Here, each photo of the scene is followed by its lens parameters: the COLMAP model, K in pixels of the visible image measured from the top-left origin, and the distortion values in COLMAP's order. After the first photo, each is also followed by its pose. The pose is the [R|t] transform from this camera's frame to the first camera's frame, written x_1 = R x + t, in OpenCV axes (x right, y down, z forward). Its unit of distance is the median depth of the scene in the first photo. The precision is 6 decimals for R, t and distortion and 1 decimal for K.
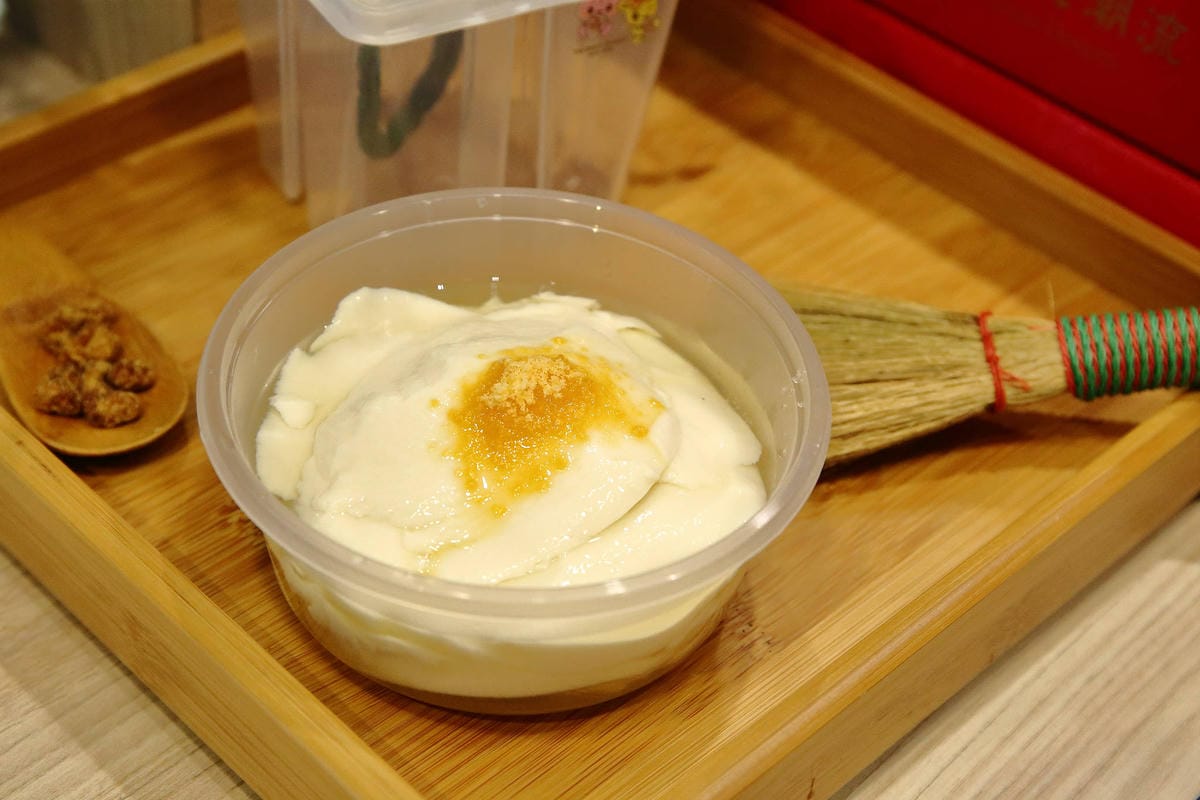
lens RADIAL K [[2351.1, 0, 599.6], [0, 2351.1, 397.3], [0, 0, 1]] dist [0.088677, 0.000000]
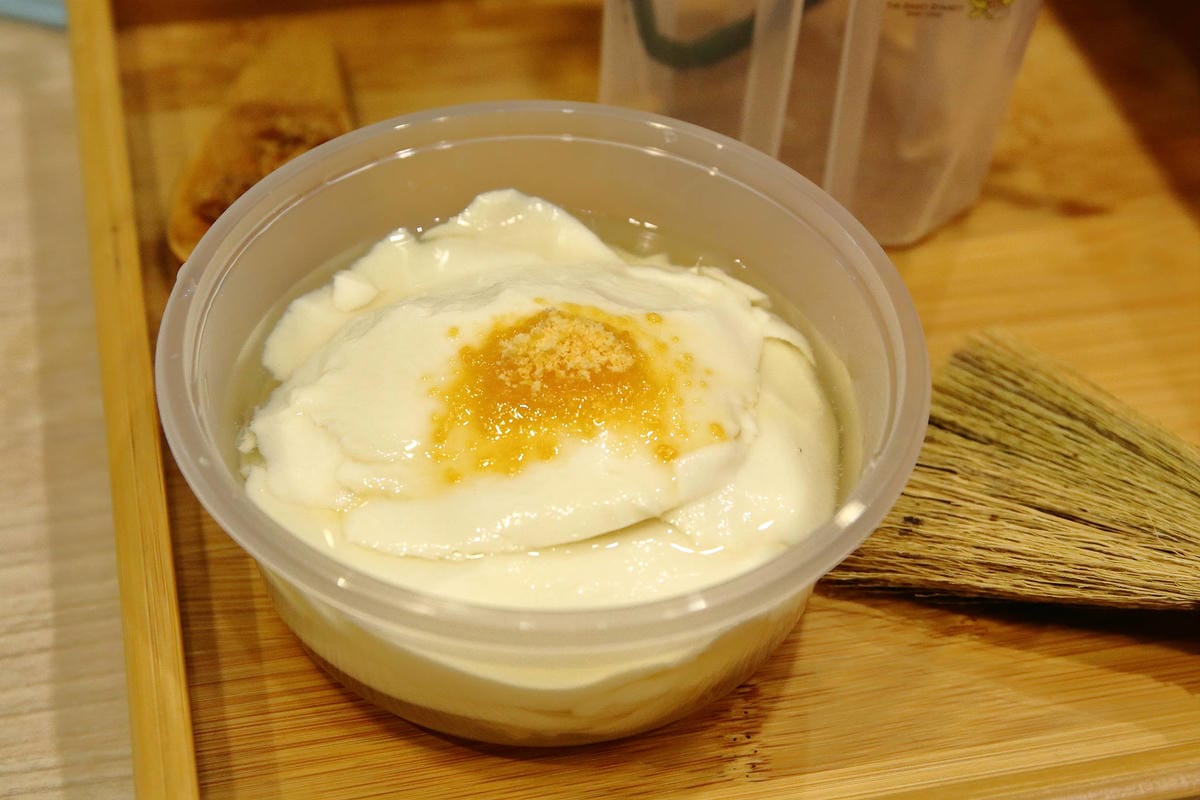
lens RADIAL K [[2243.3, 0, 603.6], [0, 2243.3, 393.0], [0, 0, 1]] dist [0.112837, 0.000000]
pose [[0.836582, 0.343701, -0.426616, 0.304455], [-0.334783, 0.937133, 0.098497, -0.069564], [0.433649, 0.060422, 0.899054, 0.287310]]
